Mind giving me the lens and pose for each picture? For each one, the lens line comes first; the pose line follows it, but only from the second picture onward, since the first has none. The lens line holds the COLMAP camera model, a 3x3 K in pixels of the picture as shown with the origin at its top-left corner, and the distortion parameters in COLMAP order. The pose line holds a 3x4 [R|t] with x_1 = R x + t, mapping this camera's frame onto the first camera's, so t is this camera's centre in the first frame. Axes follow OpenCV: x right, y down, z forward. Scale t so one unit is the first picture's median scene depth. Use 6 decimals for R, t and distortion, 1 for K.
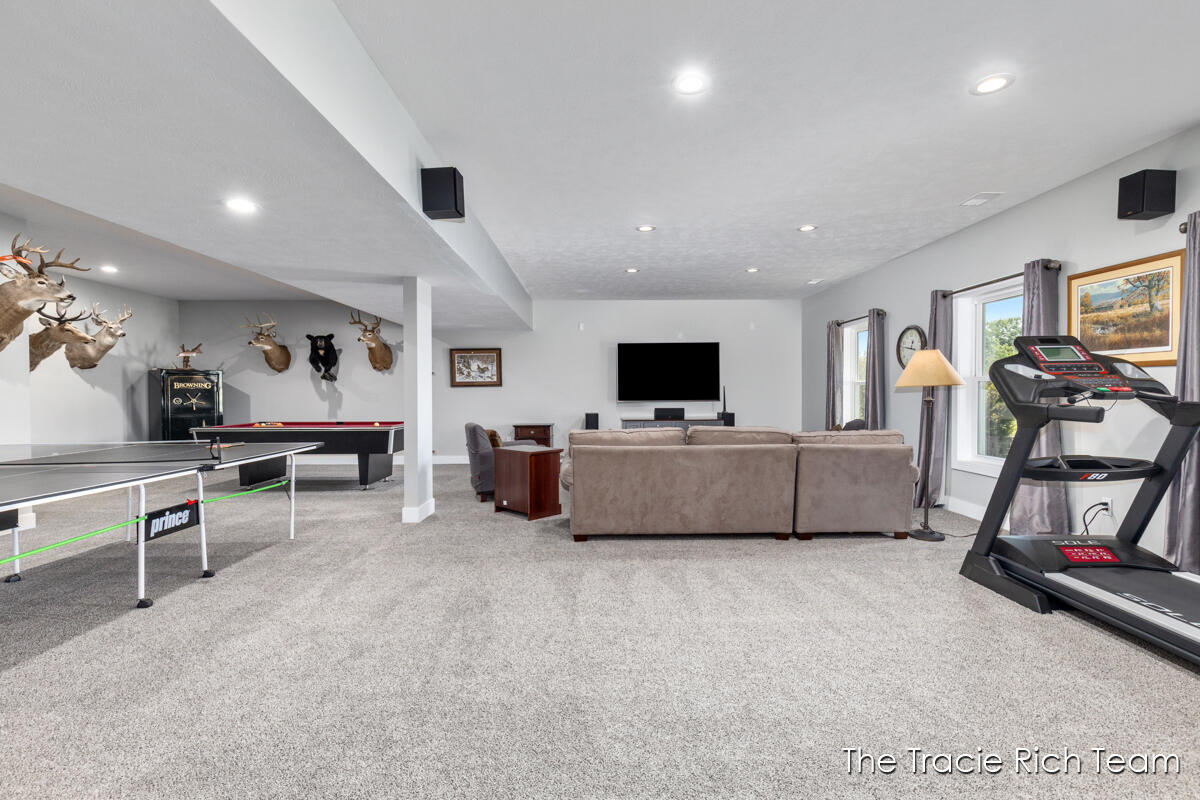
lens RADIAL K [[535.2, 0, 599.1], [0, 535.2, 398.3], [0, 0, 1]] dist [0.004353, 0.000820]
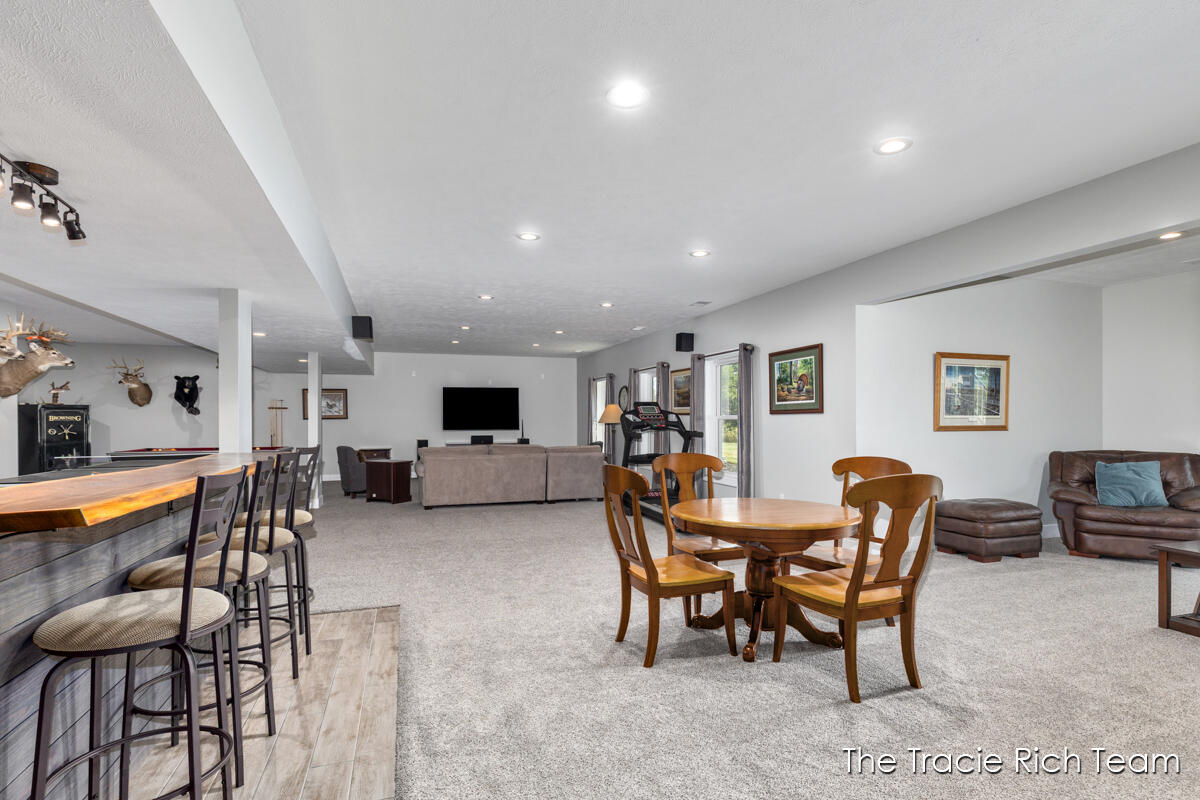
lens RADIAL K [[581.6, 0, 601.5], [0, 581.6, 424.6], [0, 0, 1]] dist [-0.009643, -0.000115]
pose [[0.947964, -0.000426, 0.318376, -0.055223], [0.001309, 0.999996, -0.002559, -0.005590], [-0.318374, 0.002843, 0.947961, -0.538133]]
